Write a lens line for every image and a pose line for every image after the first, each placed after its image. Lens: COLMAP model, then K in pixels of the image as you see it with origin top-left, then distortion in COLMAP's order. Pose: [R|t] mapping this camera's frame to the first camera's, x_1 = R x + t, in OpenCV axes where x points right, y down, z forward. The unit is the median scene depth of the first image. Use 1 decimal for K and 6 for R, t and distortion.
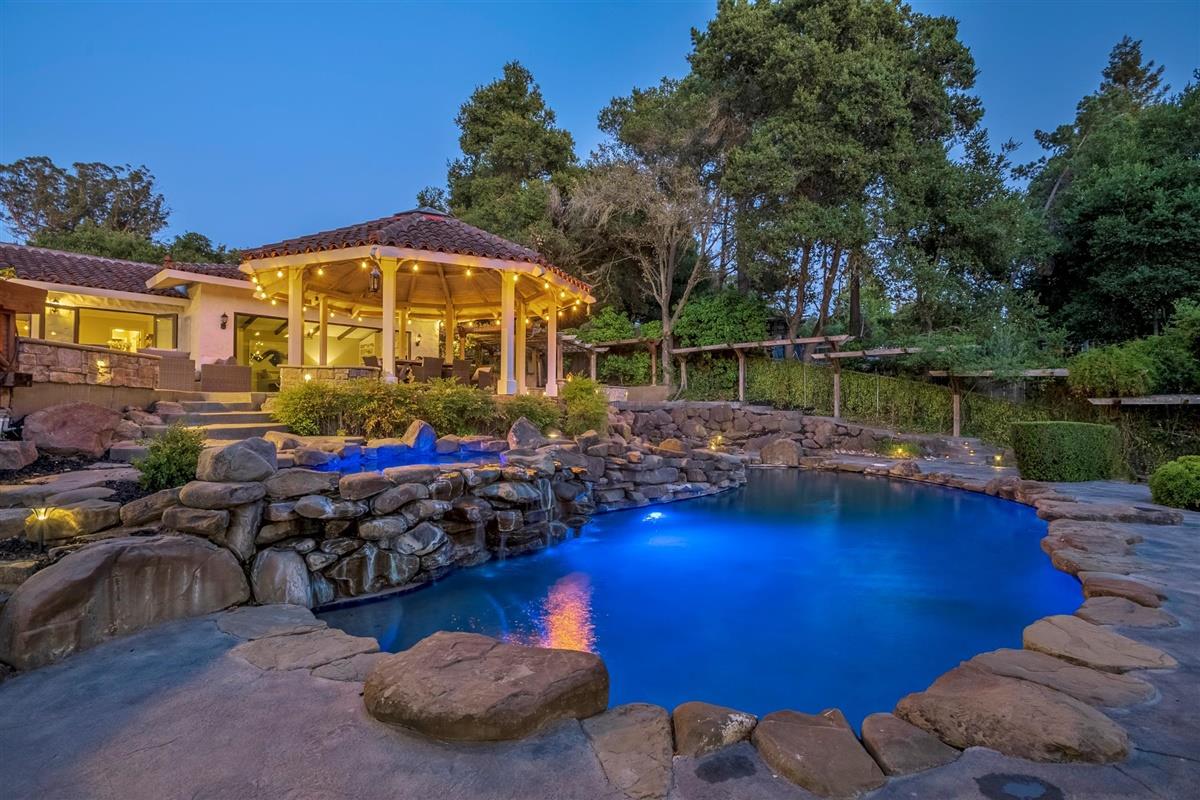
lens RADIAL K [[570.7, 0, 600.0], [0, 570.7, 400.0], [0, 0, 1]] dist [-0.036807, 0.017747]
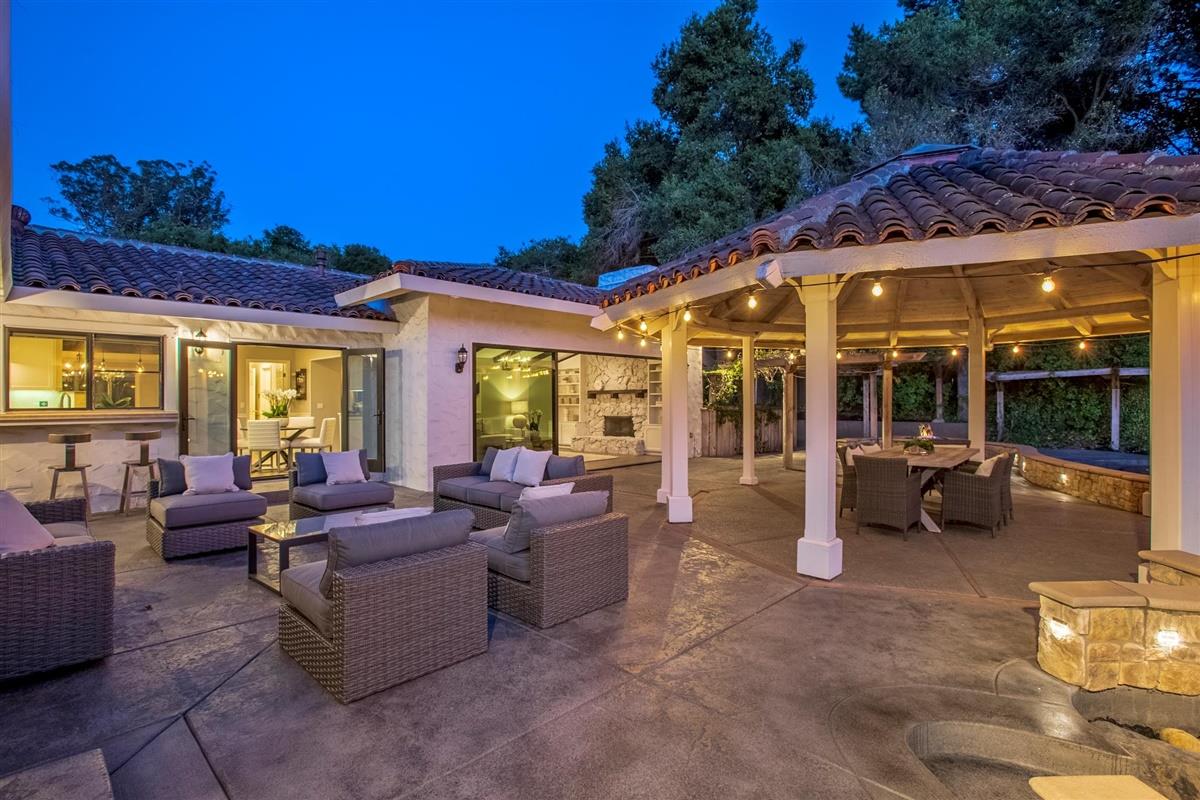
lens RADIAL K [[570.7, 0, 600.0], [0, 570.7, 400.0], [0, 0, 1]] dist [-0.036807, 0.017747]
pose [[0.998223, -0.004699, -0.059410, -0.090867], [0.005600, 0.999872, 0.015009, -0.019750], [0.059332, -0.015315, 0.998121, 0.077387]]
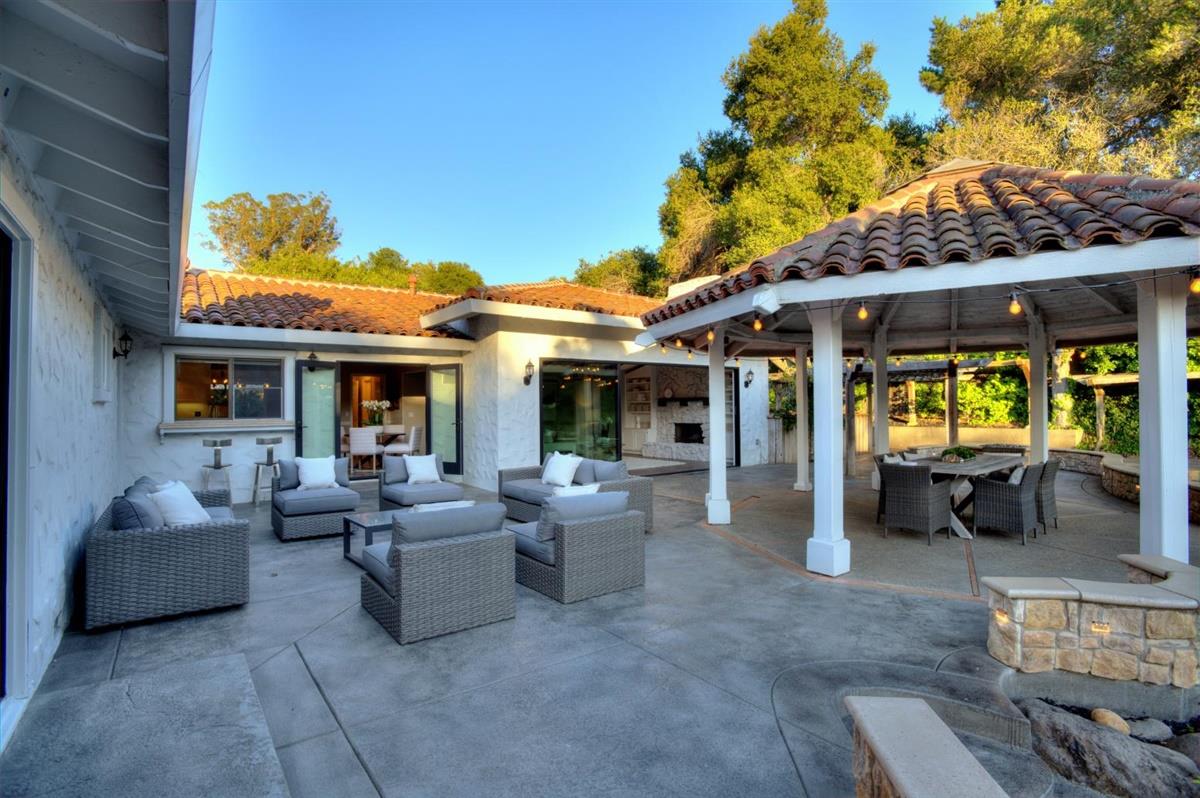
lens RADIAL K [[575.1, 0, 600.0], [0, 575.1, 399.0], [0, 0, 1]] dist [-0.062054, 0.024002]
pose [[0.977021, -0.012422, -0.212779, -0.083521], [0.013195, 0.999911, 0.002210, -0.020570], [0.212733, -0.004966, 0.977098, 0.069781]]
